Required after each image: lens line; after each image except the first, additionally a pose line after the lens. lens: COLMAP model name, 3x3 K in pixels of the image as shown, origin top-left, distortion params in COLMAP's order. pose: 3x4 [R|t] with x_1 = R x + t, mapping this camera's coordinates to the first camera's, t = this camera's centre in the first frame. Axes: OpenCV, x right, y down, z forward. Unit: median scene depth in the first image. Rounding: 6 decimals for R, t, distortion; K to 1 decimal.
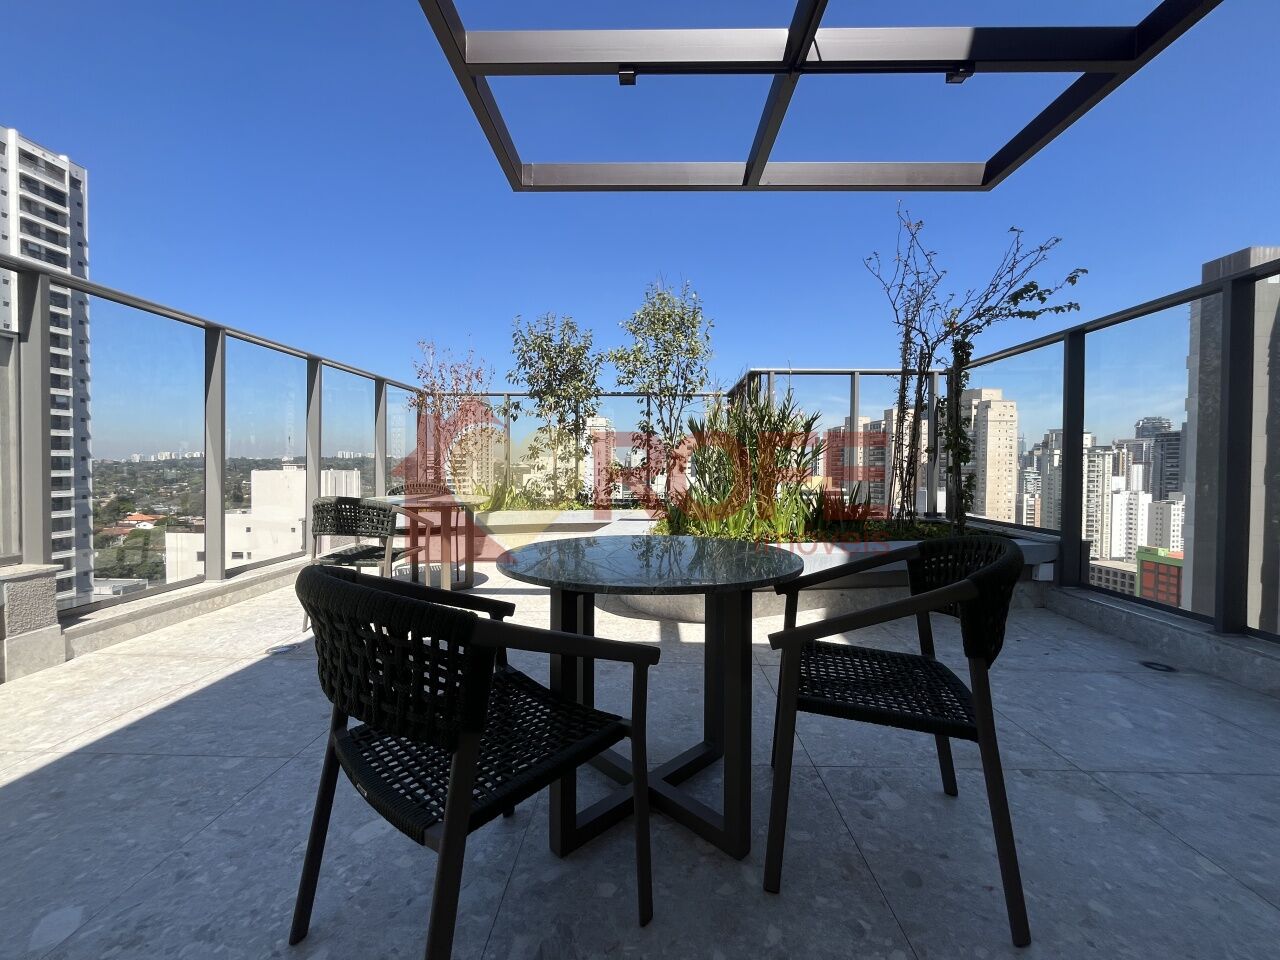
lens RADIAL K [[517.2, 0, 642.3], [0, 517.2, 477.1], [0, 0, 1]] dist [-0.003275, 0.000330]
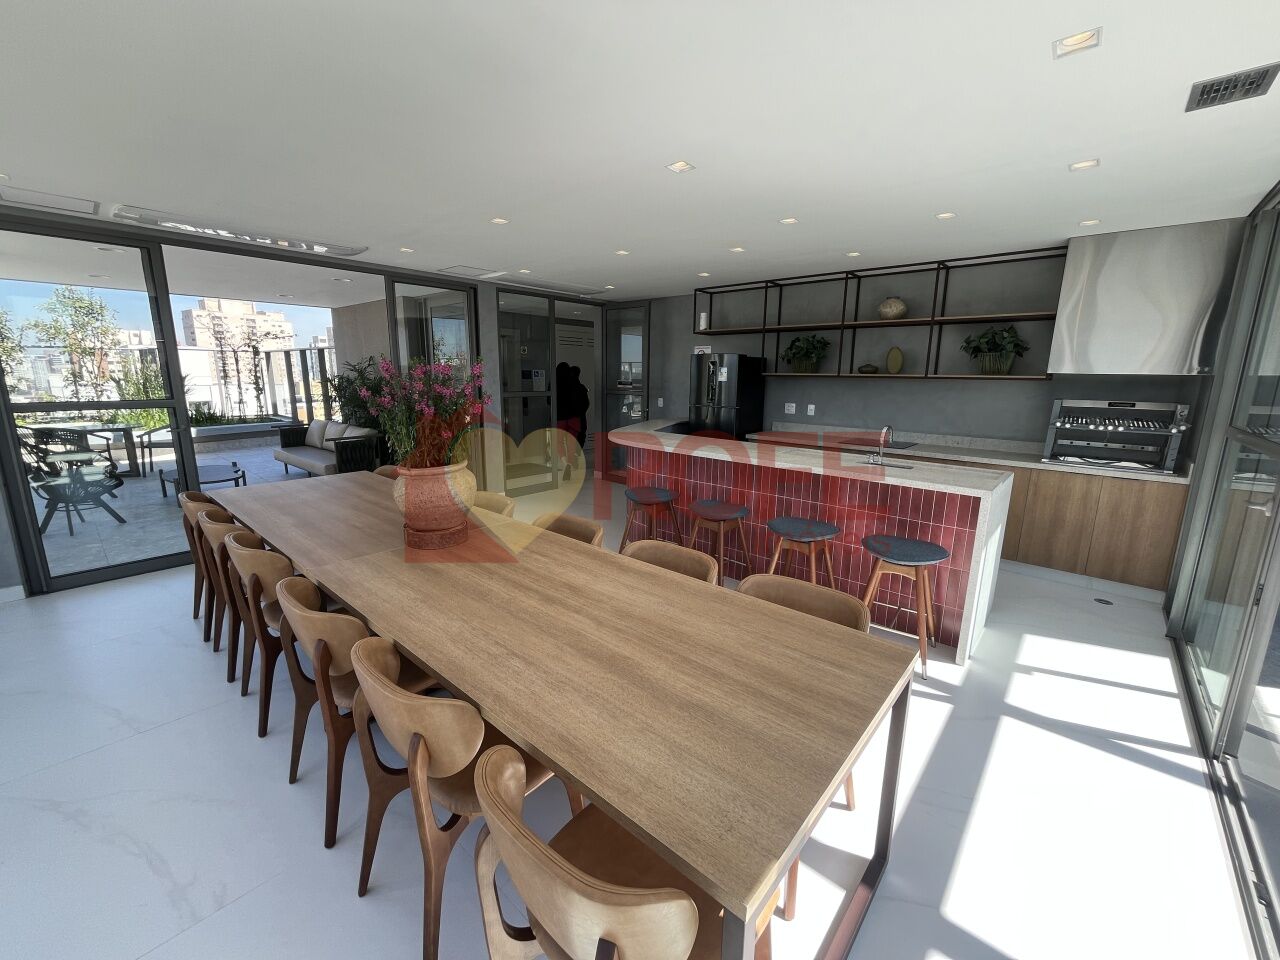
lens RADIAL K [[517.2, 0, 639.3], [0, 517.2, 480.0], [0, 0, 1]] dist [-0.003275, 0.000330]
pose [[0.641946, -0.153797, 0.751167, -0.118912], [0.009839, 0.981248, 0.192496, -0.055044], [-0.766687, -0.116182, 0.631421, -1.436205]]
